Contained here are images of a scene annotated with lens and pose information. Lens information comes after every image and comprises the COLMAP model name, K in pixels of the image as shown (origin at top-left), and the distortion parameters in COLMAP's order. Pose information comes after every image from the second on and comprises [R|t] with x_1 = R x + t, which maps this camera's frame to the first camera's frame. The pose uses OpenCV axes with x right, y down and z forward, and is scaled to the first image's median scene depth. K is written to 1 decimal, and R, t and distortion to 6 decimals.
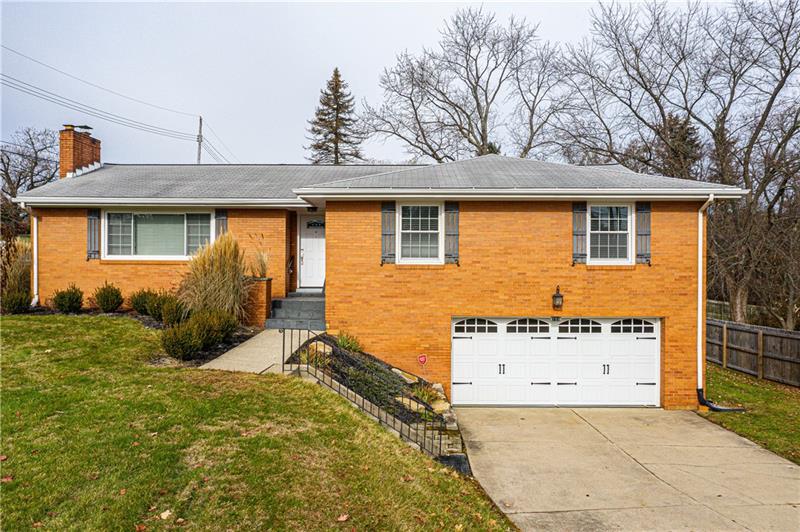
lens RADIAL K [[631.8, 0, 400.0], [0, 631.8, 266.0], [0, 0, 1]] dist [-0.016097, -0.004479]
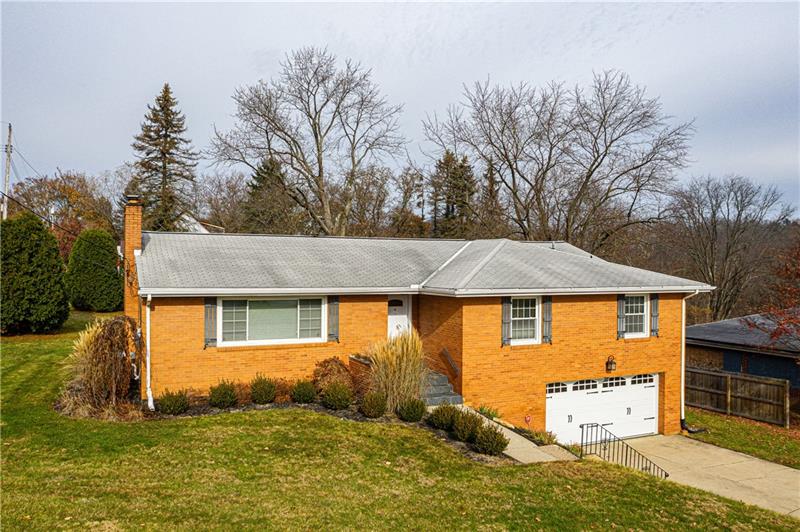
lens RADIAL K [[631.8, 0, 400.0], [0, 631.8, 266.0], [0, 0, 1]] dist [-0.016097, -0.004479]
pose [[0.897629, 0.000015, 0.440751, -0.756421], [-0.002417, 0.999985, 0.004888, -0.166689], [-0.440744, -0.005453, 0.897616, -0.033186]]
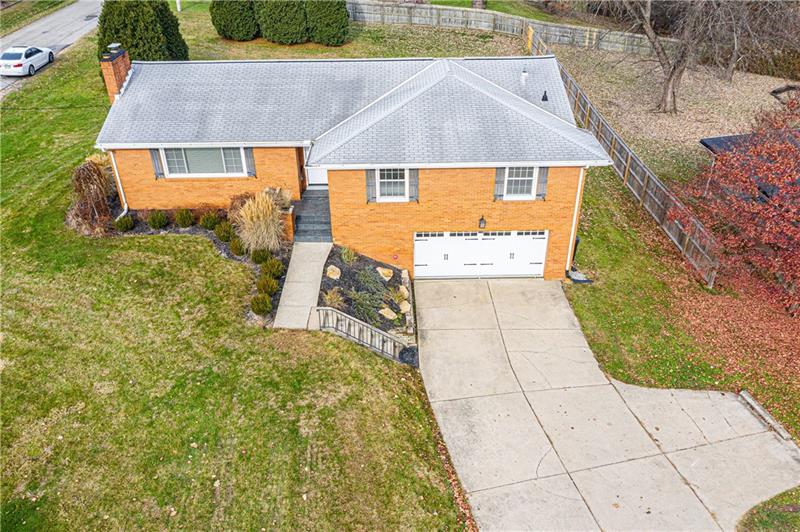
lens RADIAL K [[631.8, 0, 400.0], [0, 631.8, 266.0], [0, 0, 1]] dist [-0.016097, -0.004479]
pose [[0.999466, -0.028328, 0.016259, 0.020118], [0.015526, 0.850000, 0.526554, -0.660986], [-0.028736, -0.526021, 0.849986, -0.355996]]
